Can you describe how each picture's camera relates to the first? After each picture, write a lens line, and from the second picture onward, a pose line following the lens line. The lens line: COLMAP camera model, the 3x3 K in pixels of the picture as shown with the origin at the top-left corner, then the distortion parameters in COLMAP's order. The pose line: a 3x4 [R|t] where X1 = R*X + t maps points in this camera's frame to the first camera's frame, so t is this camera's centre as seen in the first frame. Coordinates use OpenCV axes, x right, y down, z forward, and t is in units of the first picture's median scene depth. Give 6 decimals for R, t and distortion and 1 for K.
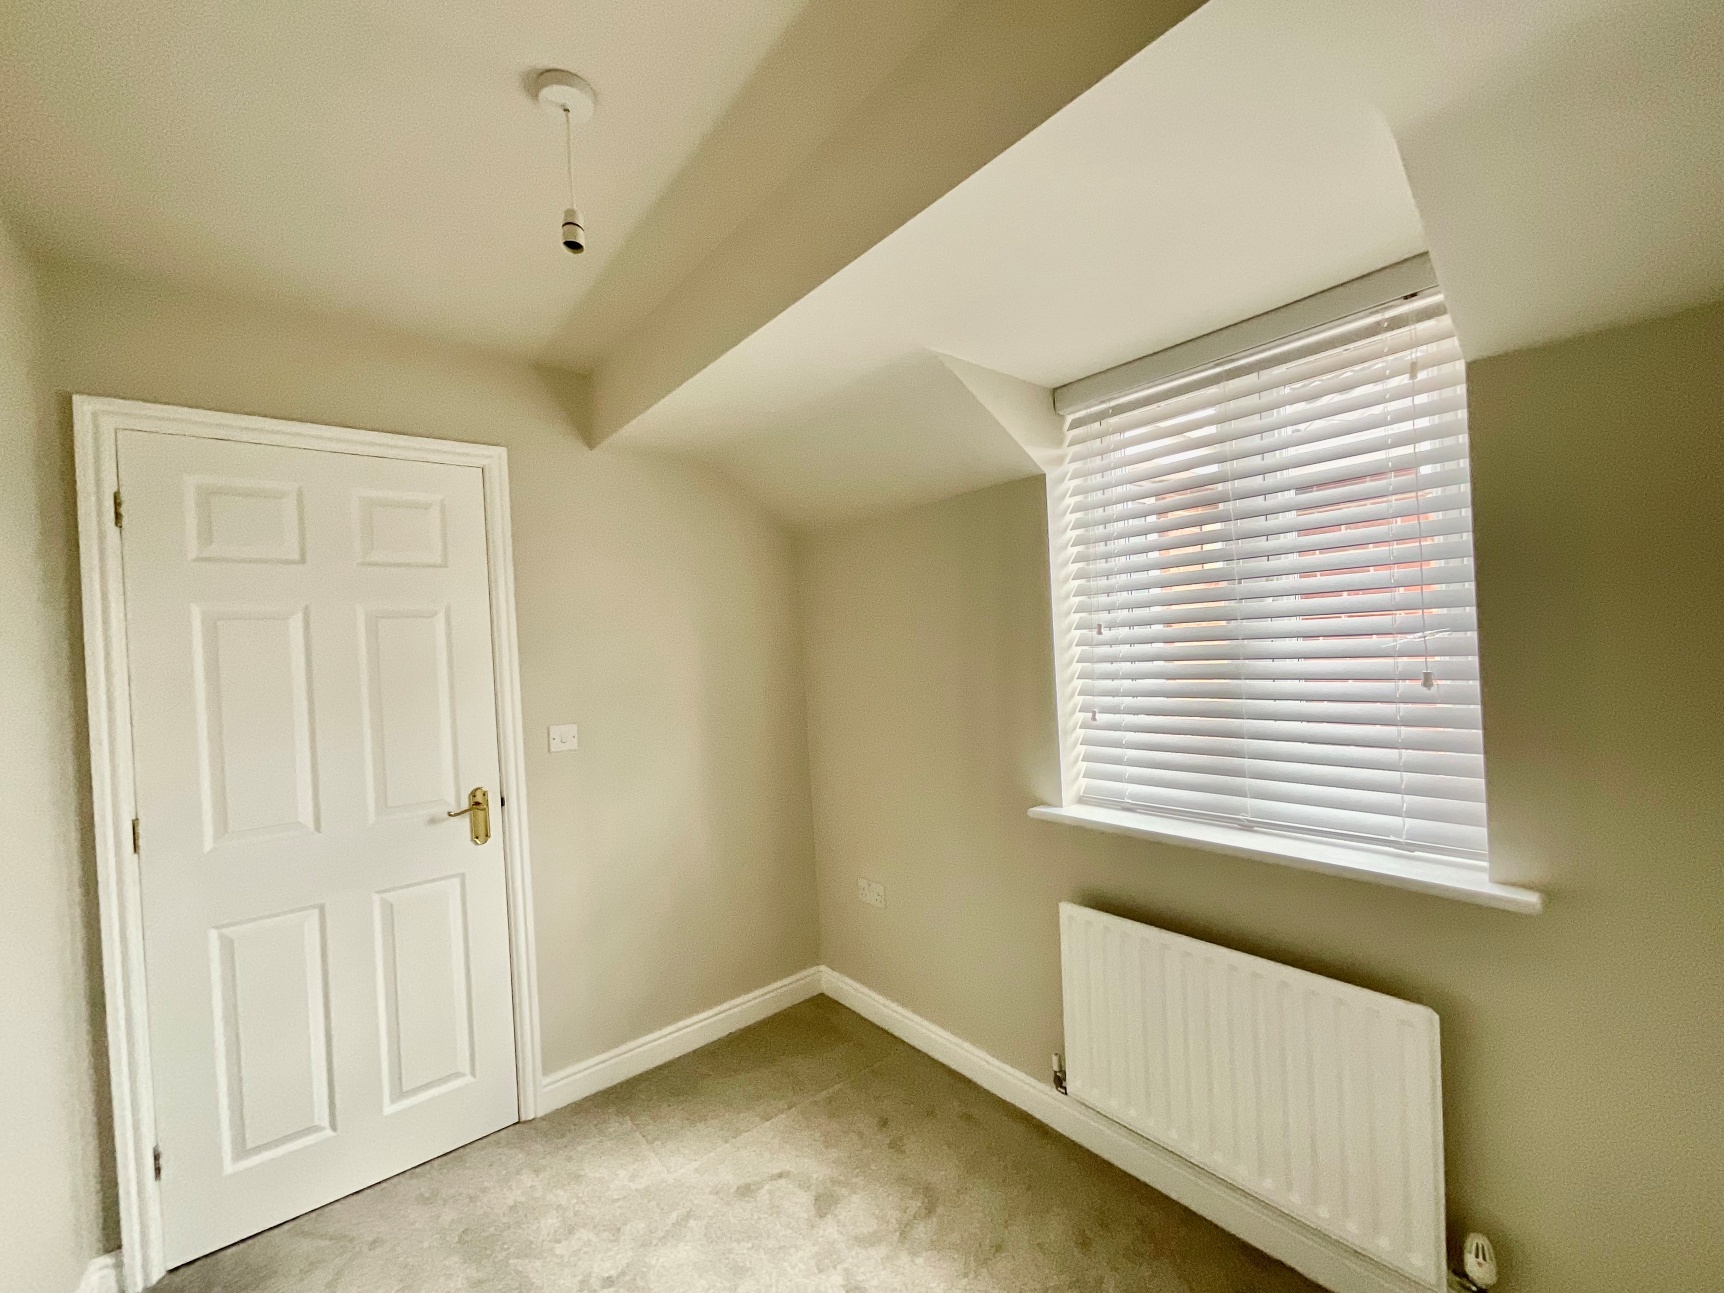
lens RADIAL K [[713.0, 0, 862.0], [0, 713.0, 646.5], [0, 0, 1]] dist [-0.014098, 0.000426]
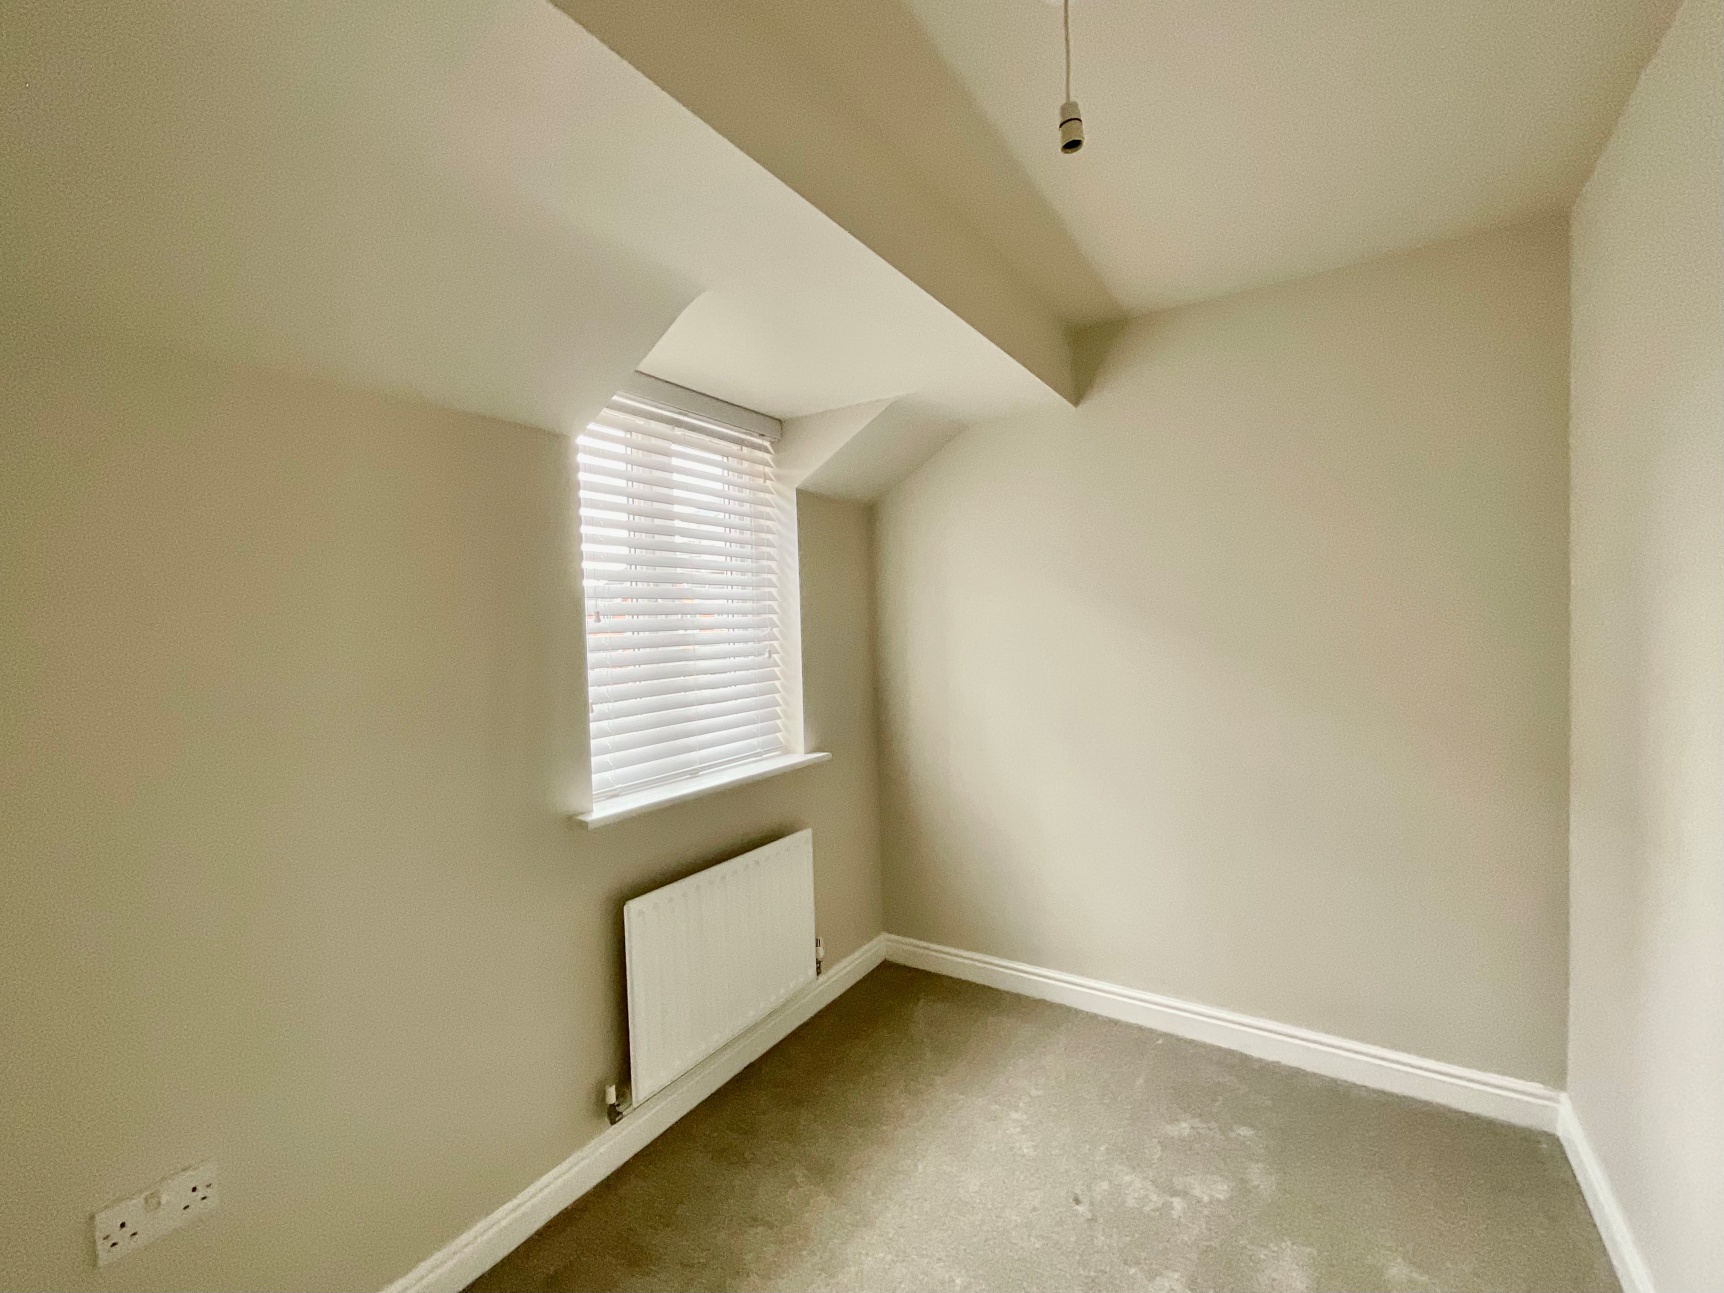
lens RADIAL K [[713.0, 0, 862.0], [0, 713.0, 646.5], [0, 0, 1]] dist [-0.014098, 0.000426]
pose [[-0.306035, 0.028133, 0.951604, -0.800881], [0.044517, 0.998893, -0.015214, 0.054001], [-0.950979, 0.037707, -0.306949, 1.099852]]
